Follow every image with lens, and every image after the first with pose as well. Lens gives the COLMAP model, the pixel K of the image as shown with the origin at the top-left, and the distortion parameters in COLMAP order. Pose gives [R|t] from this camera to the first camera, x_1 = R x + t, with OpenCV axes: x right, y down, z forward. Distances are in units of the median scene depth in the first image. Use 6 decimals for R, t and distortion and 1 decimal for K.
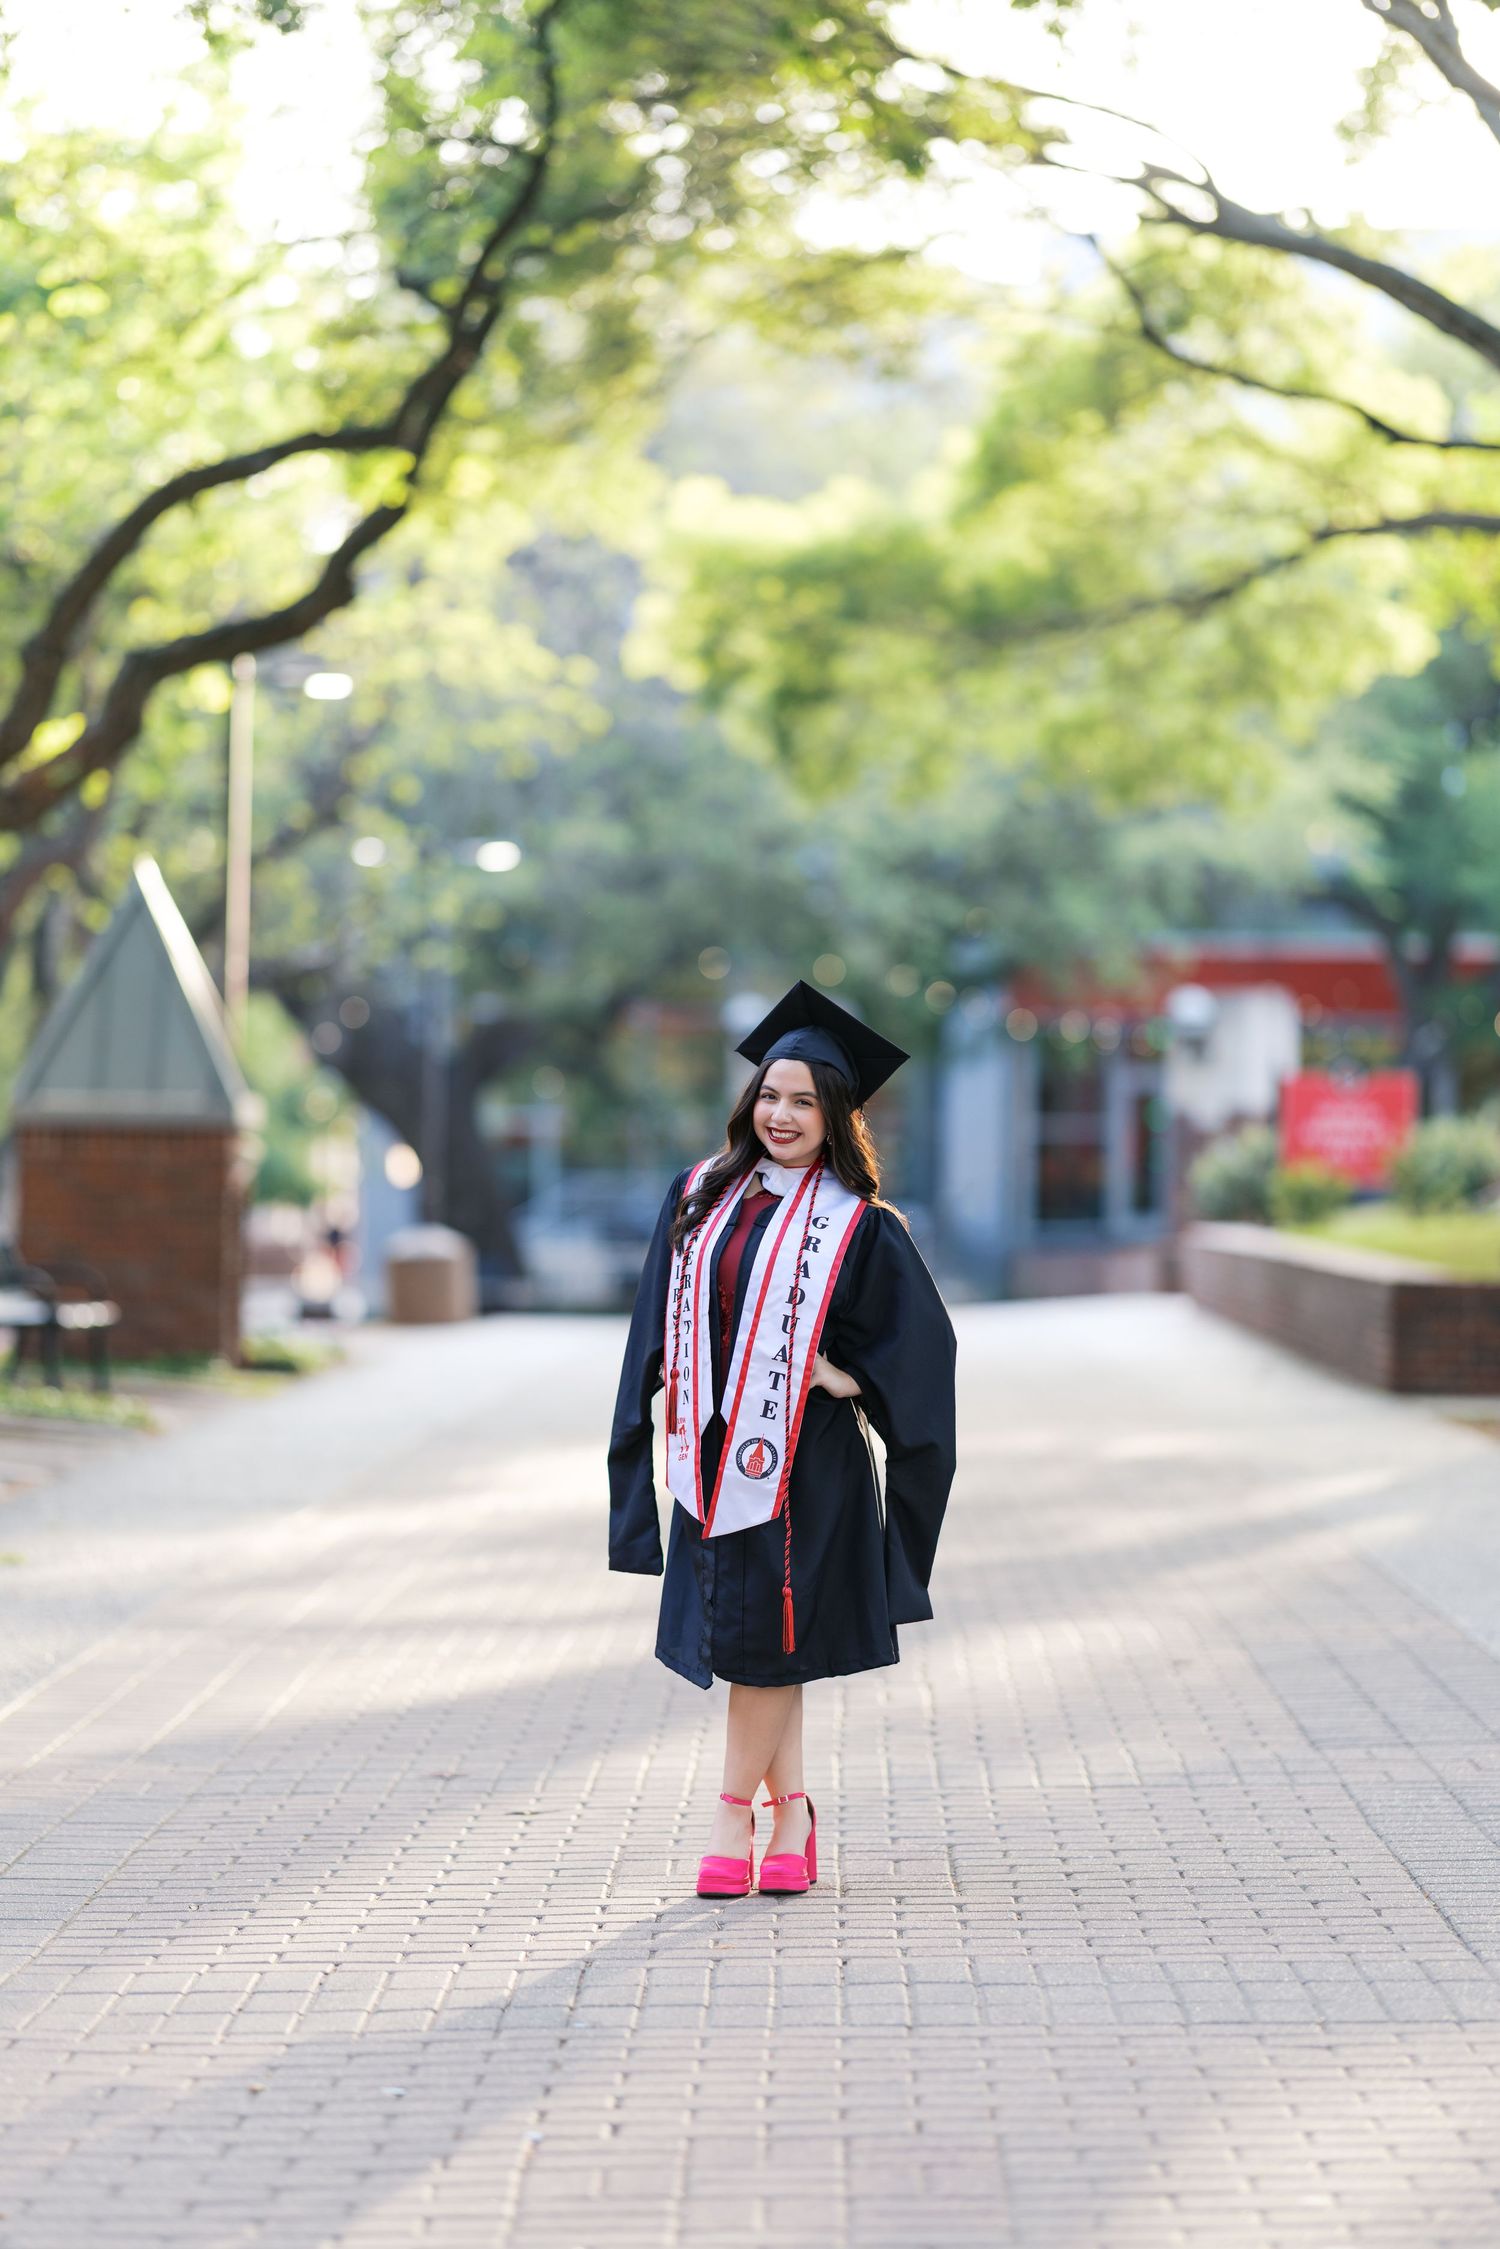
lens RADIAL K [[5381.1, 0, 748.8], [0, 5381.1, 1085.9], [0, 0, 1]] dist [-0.036051, -0.217273]
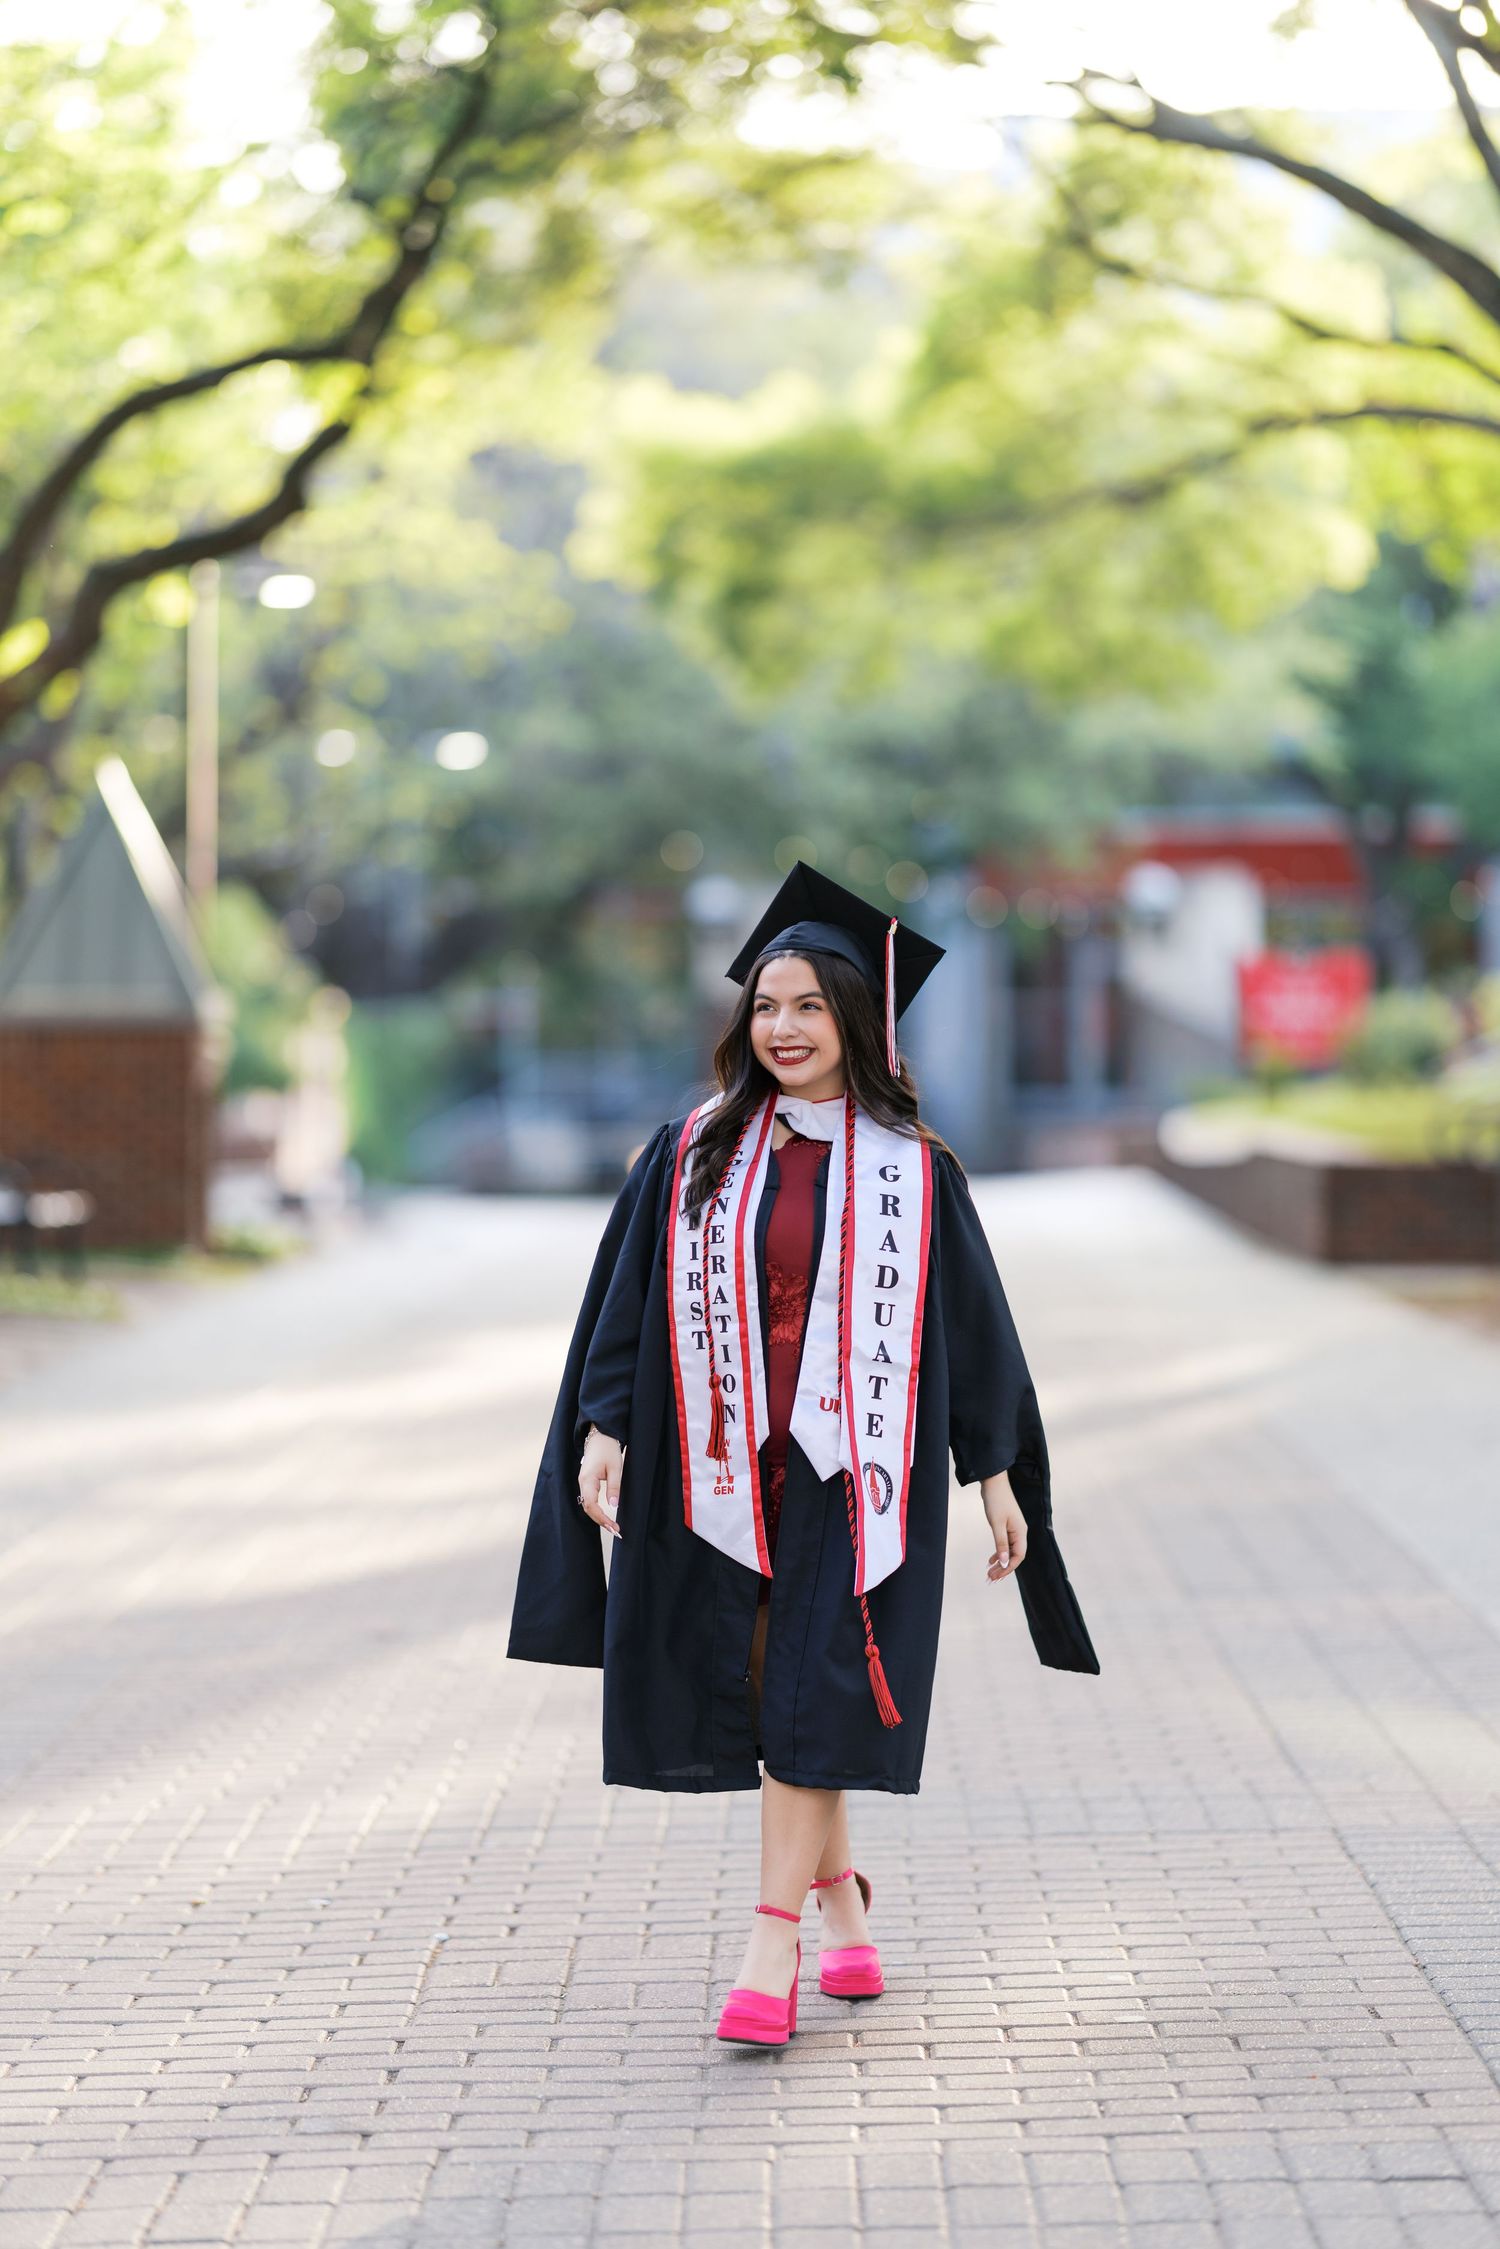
lens RADIAL K [[5386.1, 0, 793.2], [0, 5386.1, 1120.0], [0, 0, 1]] dist [-0.055976, 0.162348]
pose [[0.999836, -0.014179, 0.011305, 0.005690], [0.013849, 0.999488, 0.028827, -0.002068], [-0.011708, -0.028666, 0.999520, -0.031202]]
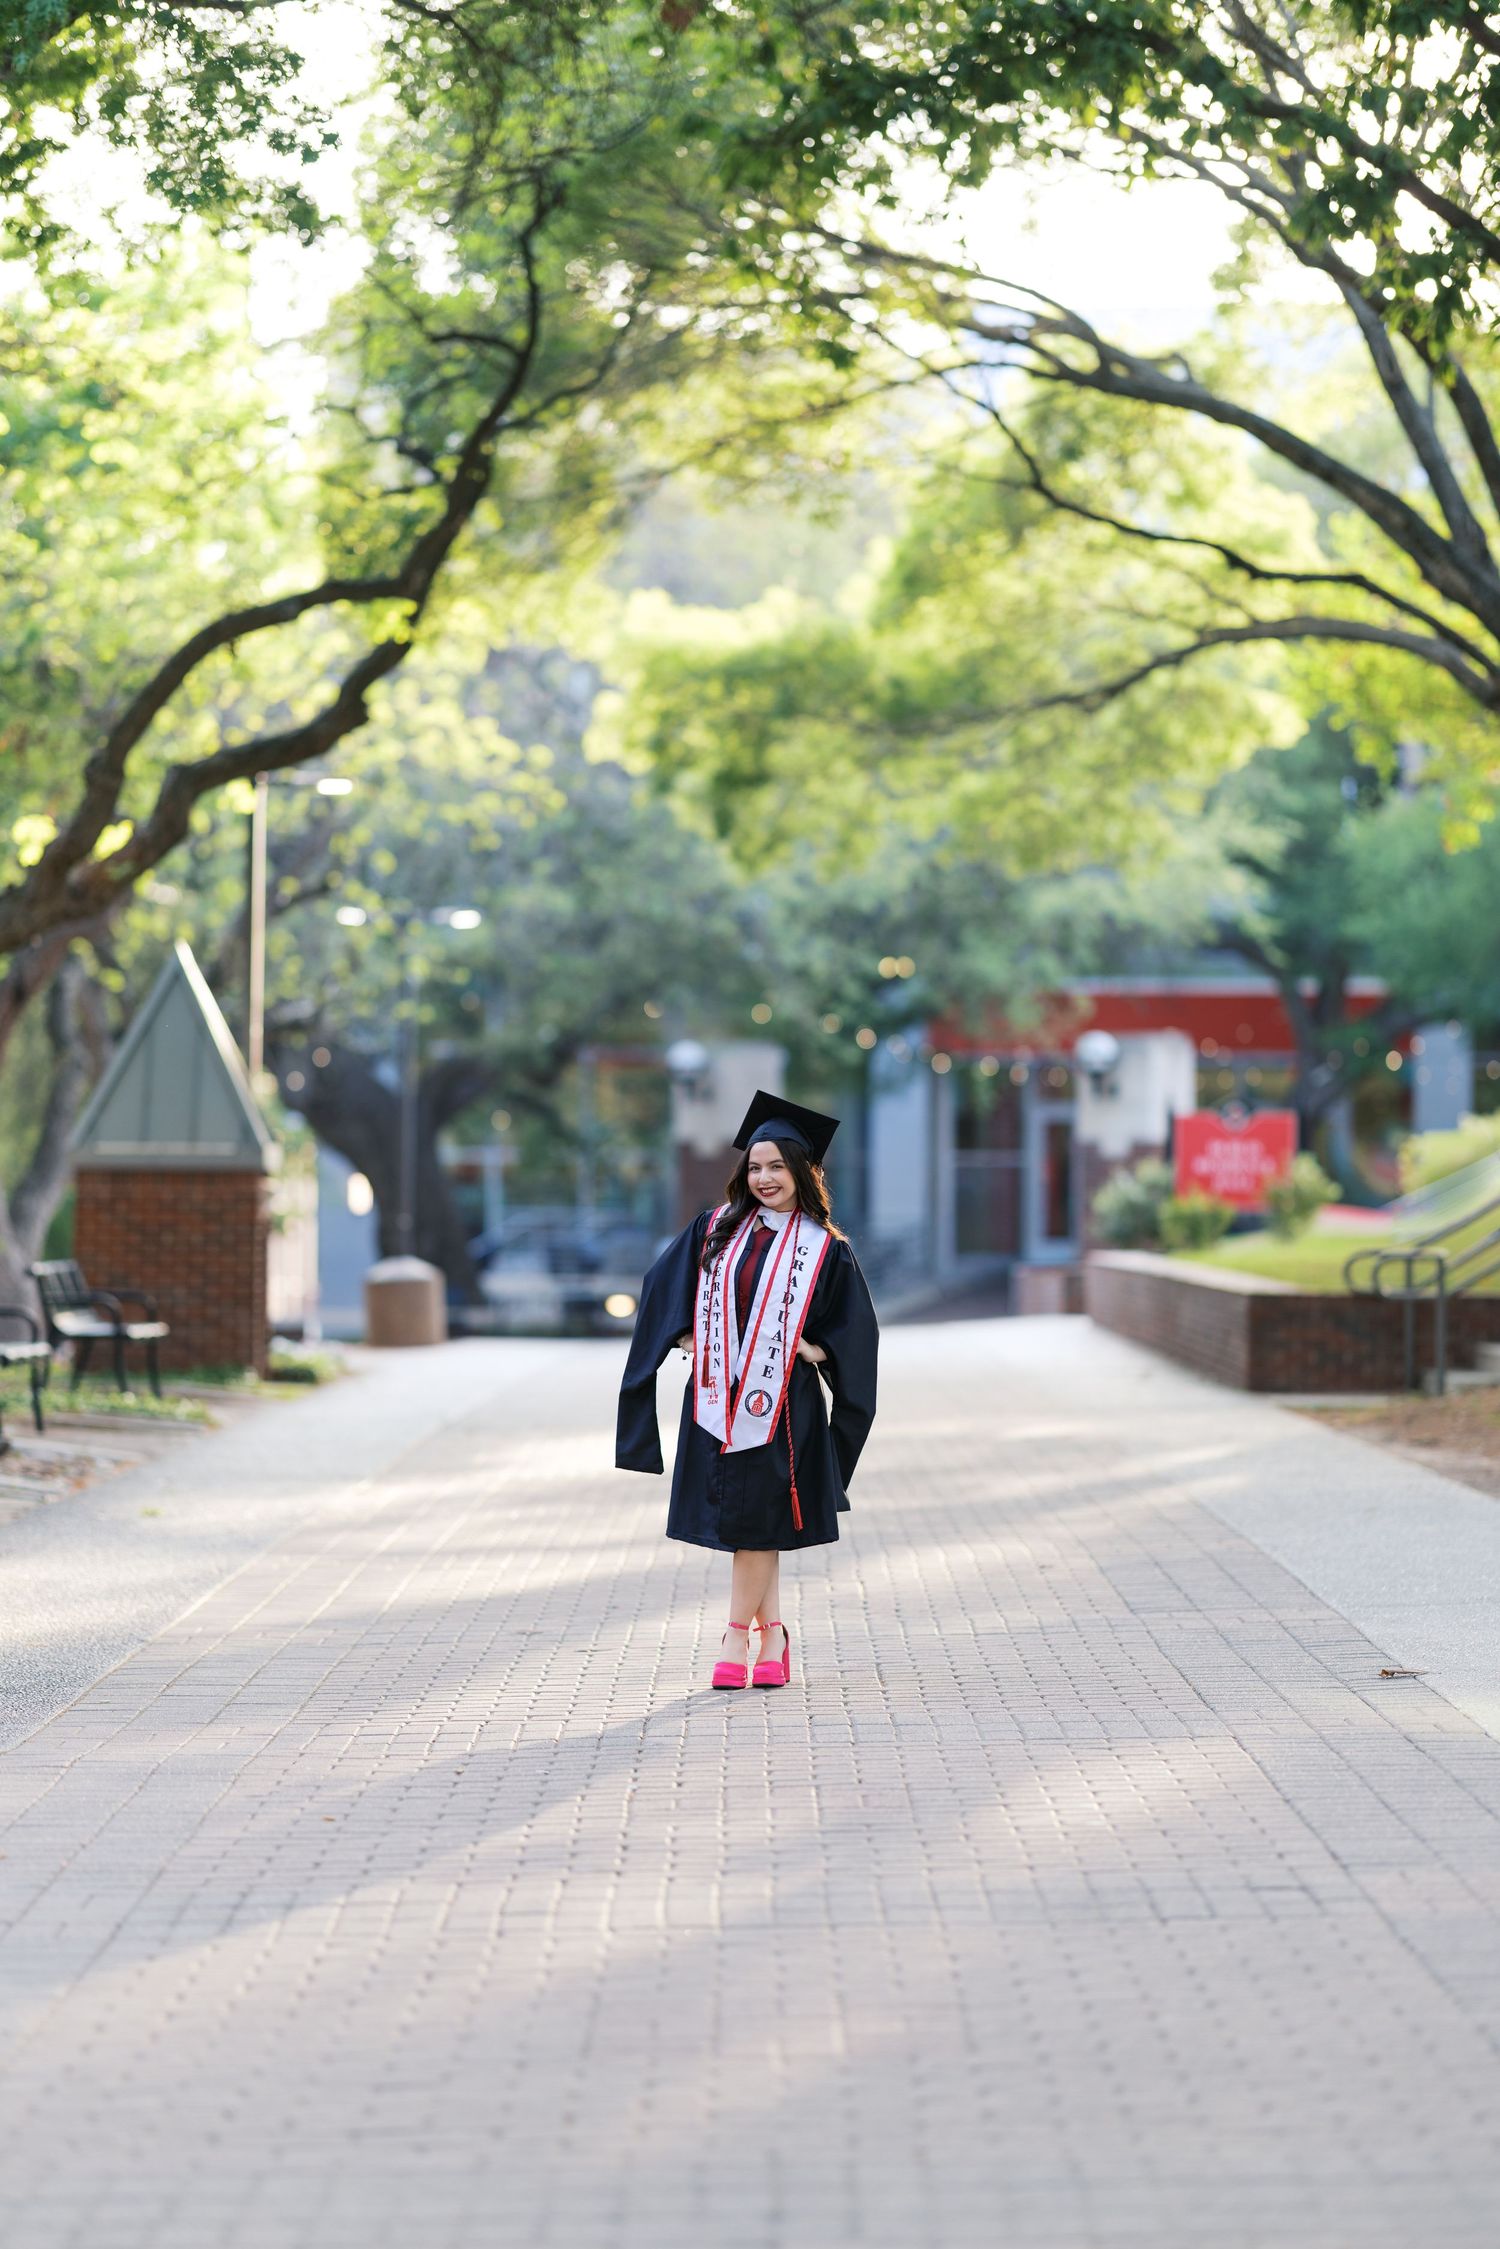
lens RADIAL K [[5381.1, 0, 748.8], [0, 5381.1, 1085.9], [0, 0, 1]] dist [-0.036051, -0.217273]
pose [[0.999884, -0.006160, 0.013914, -0.006013], [0.006231, 0.999968, -0.005052, -0.003902], [-0.013882, 0.005138, 0.999890, -0.164383]]
